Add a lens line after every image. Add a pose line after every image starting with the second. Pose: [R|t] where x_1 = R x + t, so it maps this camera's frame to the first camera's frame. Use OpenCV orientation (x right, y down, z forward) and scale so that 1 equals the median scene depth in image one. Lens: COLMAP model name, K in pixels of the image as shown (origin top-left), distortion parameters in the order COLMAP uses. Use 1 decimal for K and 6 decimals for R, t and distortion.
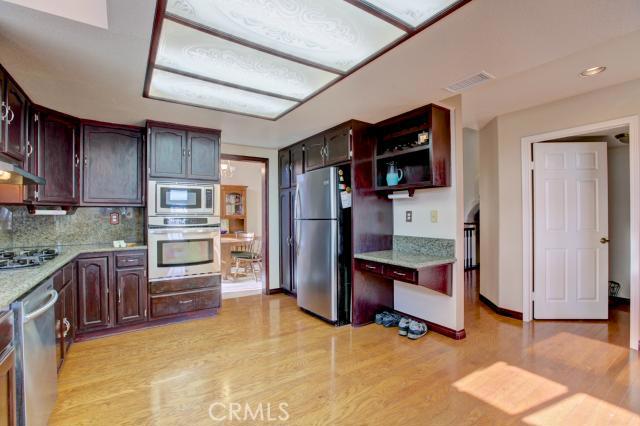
lens RADIAL K [[291.5, 0, 317.9], [0, 291.5, 216.4], [0, 0, 1]] dist [-0.032867, 0.004579]
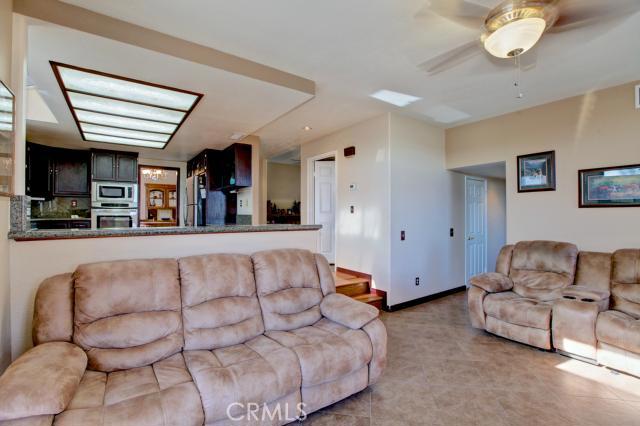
lens RADIAL K [[291.5, 0, 318.4], [0, 291.5, 213.5], [0, 0, 1]] dist [-0.032867, 0.004579]
pose [[0.999823, 0.008443, 0.016817, 0.773662], [-0.008279, 0.999918, -0.009778, 0.076364], [-0.016898, 0.009637, 0.999811, -0.782261]]
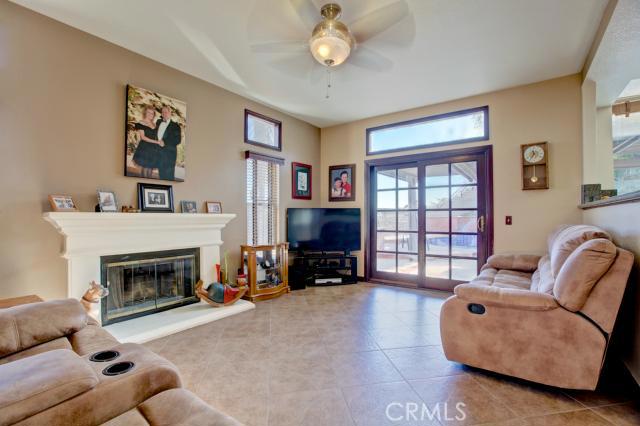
lens RADIAL K [[291.5, 0, 323.9], [0, 291.5, 212.5], [0, 0, 1]] dist [-0.032867, 0.004579]
pose [[-0.934282, 0.005458, -0.356492, 1.435172], [0.009711, 0.999901, -0.010140, 0.142263], [0.356402, -0.012935, -0.934243, 0.432571]]
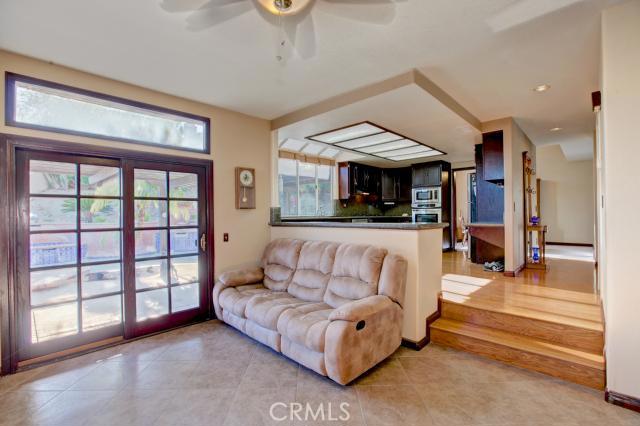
lens RADIAL K [[291.5, 0, 317.7], [0, 291.5, 212.7], [0, 0, 1]] dist [-0.032867, 0.004579]
pose [[0.210119, -0.000351, -0.977676, 1.592805], [0.005888, 0.999982, 0.000906, 0.066121], [0.977658, -0.005947, 0.210117, -0.280669]]
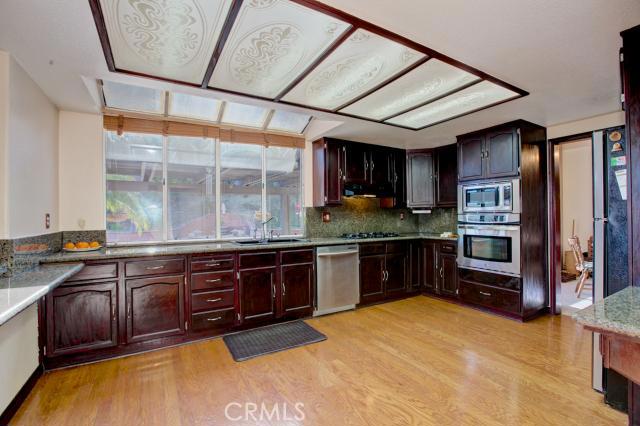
lens RADIAL K [[291.5, 0, 321.5], [0, 291.5, 215.1], [0, 0, 1]] dist [-0.032867, 0.004579]
pose [[-0.062060, 0.003964, -0.998065, 0.673917], [0.006934, 0.999970, 0.003540, -0.004341], [0.998048, -0.006700, -0.062086, 0.480616]]
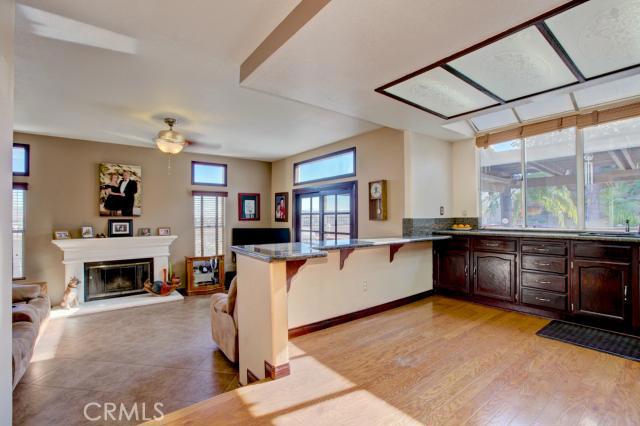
lens RADIAL K [[291.5, 0, 321.1], [0, 291.5, 214.2], [0, 0, 1]] dist [-0.032867, 0.004579]
pose [[-0.997401, 0.011395, -0.071144, 0.618652], [0.011848, 0.999912, -0.005948, 0.025598], [0.071070, -0.006775, -0.997448, 1.001375]]
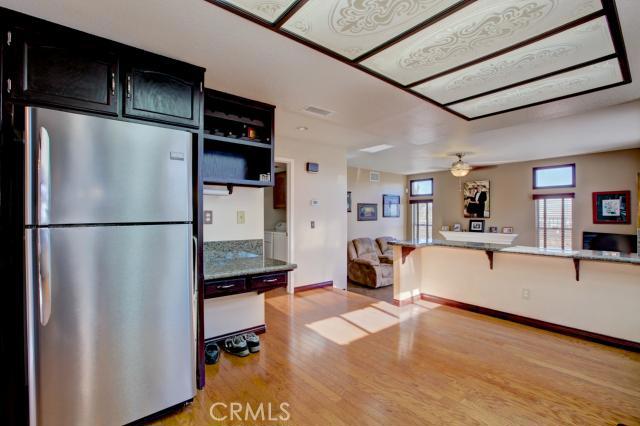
lens RADIAL K [[291.5, 0, 314.7], [0, 291.5, 215.7], [0, 0, 1]] dist [-0.032867, 0.004579]
pose [[-0.087531, 0.003824, 0.996154, -0.544795], [0.005777, 0.999978, -0.003331, -0.000794], [-0.996145, 0.005463, -0.087551, 0.806489]]
